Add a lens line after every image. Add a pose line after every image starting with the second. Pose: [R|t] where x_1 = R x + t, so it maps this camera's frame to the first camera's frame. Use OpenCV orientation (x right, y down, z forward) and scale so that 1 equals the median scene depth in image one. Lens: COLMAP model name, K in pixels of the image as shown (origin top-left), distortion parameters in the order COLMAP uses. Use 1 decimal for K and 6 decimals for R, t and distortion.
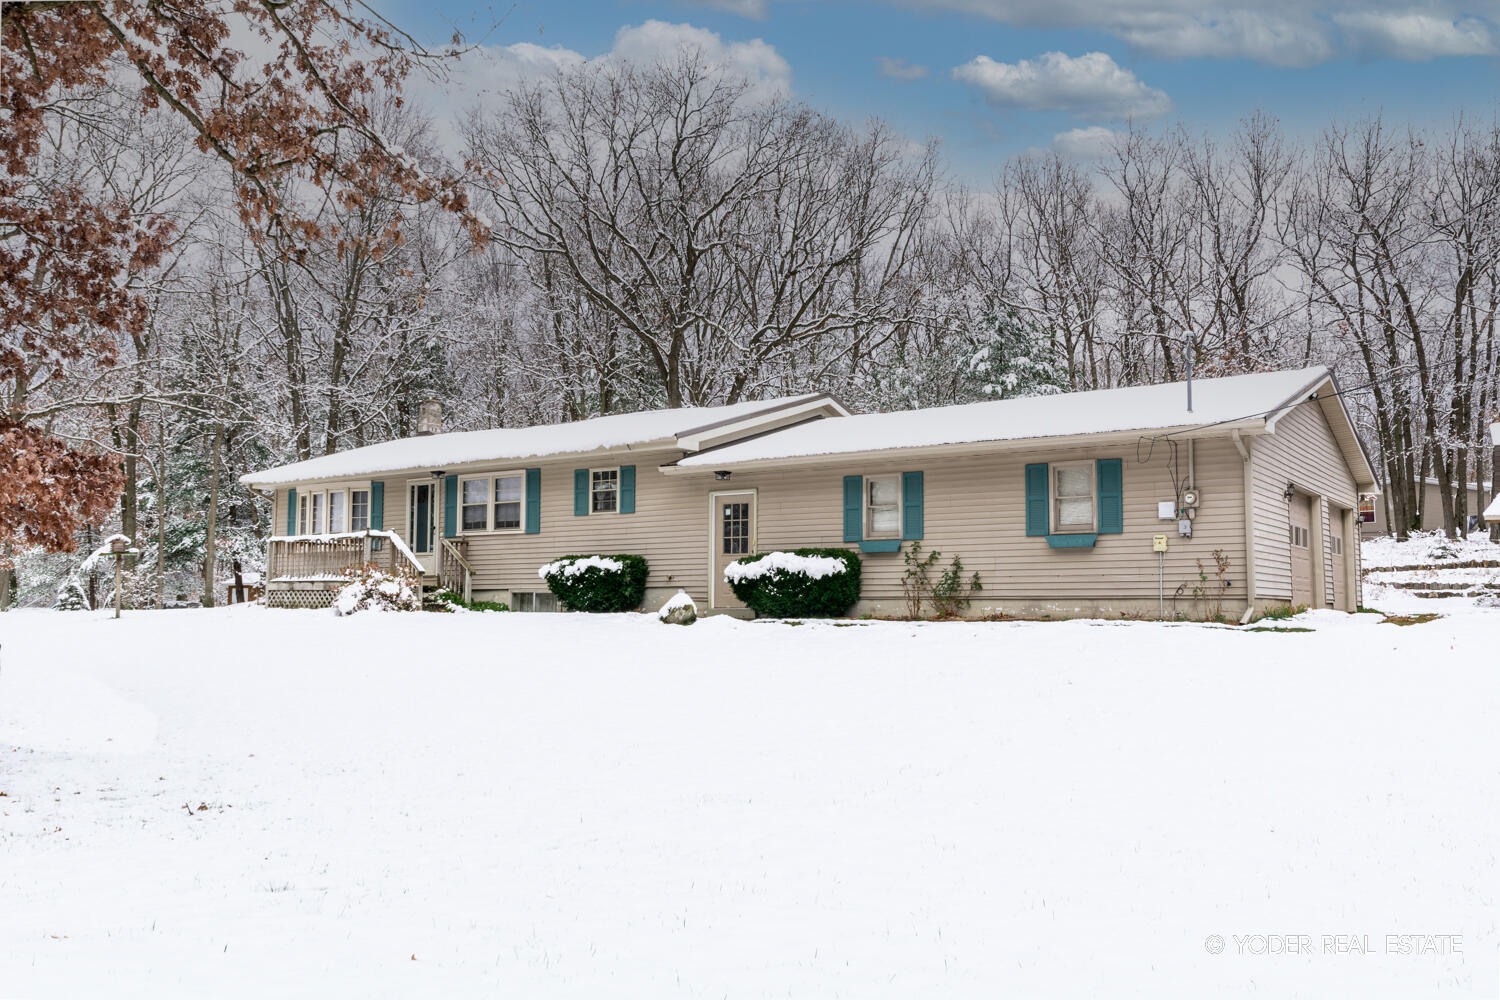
lens RADIAL K [[1218.6, 0, 742.4], [0, 1218.6, 501.8], [0, 0, 1]] dist [-0.002253, -0.011363]
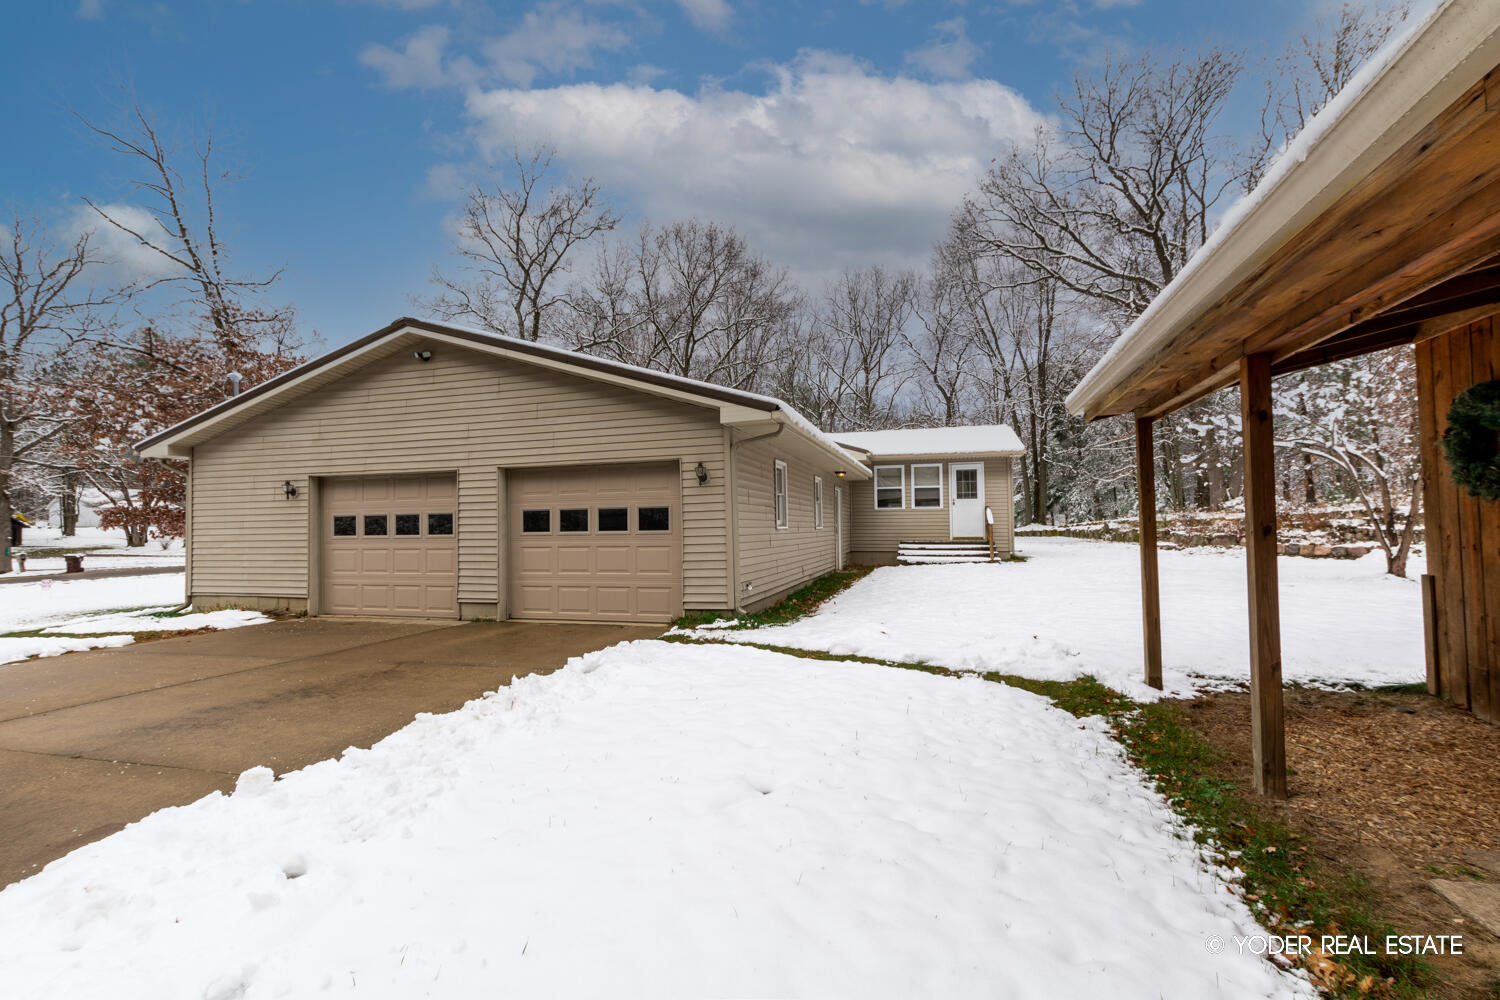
lens RADIAL K [[644.8, 0, 752.4], [0, 644.8, 502.7], [0, 0, 1]] dist [0.007807, -0.004039]
pose [[0.326670, -0.044609, -0.944085, 0.898222], [0.100210, 0.994890, -0.012335, 0.039485], [0.939811, -0.090577, 0.329471, 0.991568]]
